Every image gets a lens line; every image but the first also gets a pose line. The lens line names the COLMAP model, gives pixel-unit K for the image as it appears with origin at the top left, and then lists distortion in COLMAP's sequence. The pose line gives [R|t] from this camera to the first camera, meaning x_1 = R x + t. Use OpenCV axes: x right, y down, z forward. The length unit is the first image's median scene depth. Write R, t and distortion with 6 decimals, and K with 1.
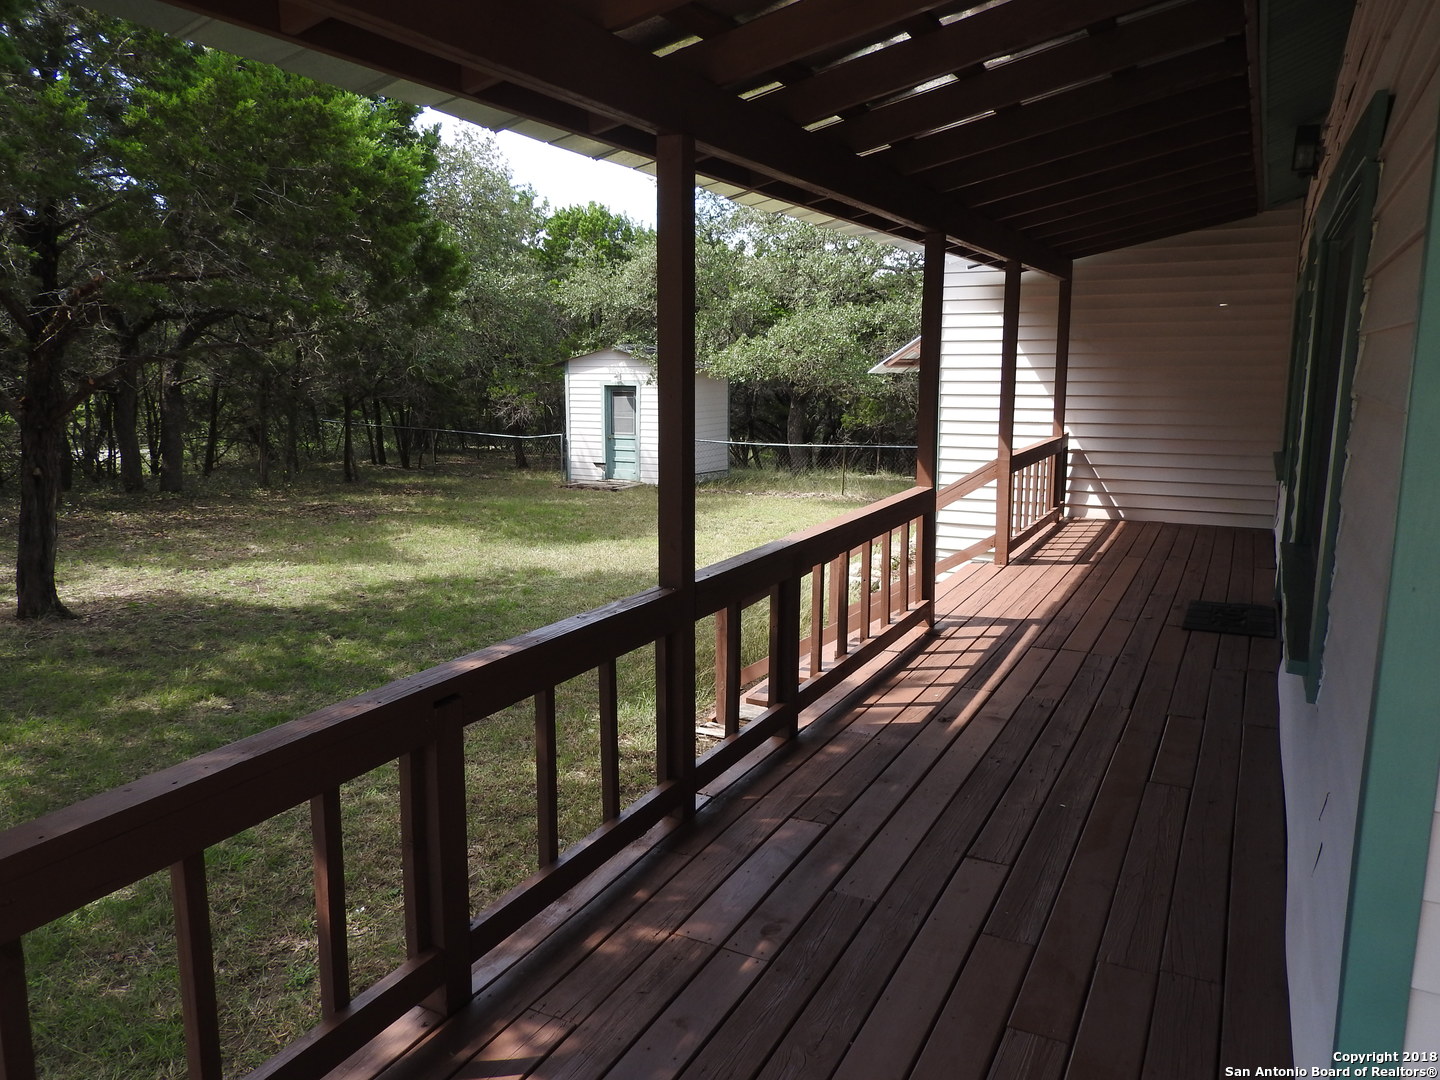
lens RADIAL K [[1023.0, 0, 721.3], [0, 1023.0, 534.7], [0, 0, 1]] dist [0.001473, 0.005760]
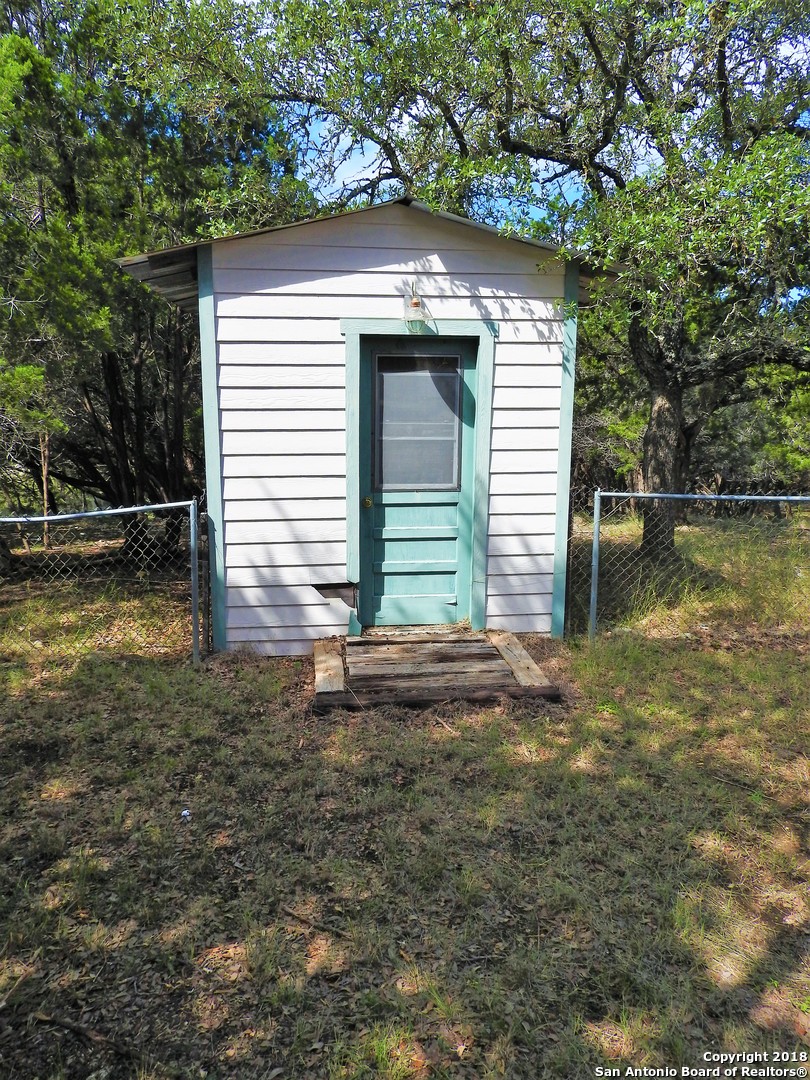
lens RADIAL K [[767.2, 0, 404.7], [0, 767.2, 539.8], [0, 0, 1]] dist [0.001473, 0.005760]
pose [[0.825376, -0.102699, 0.555164, -0.235022], [0.092164, 0.994635, 0.046973, -0.093935], [-0.557010, 0.012396, 0.830413, 0.797235]]
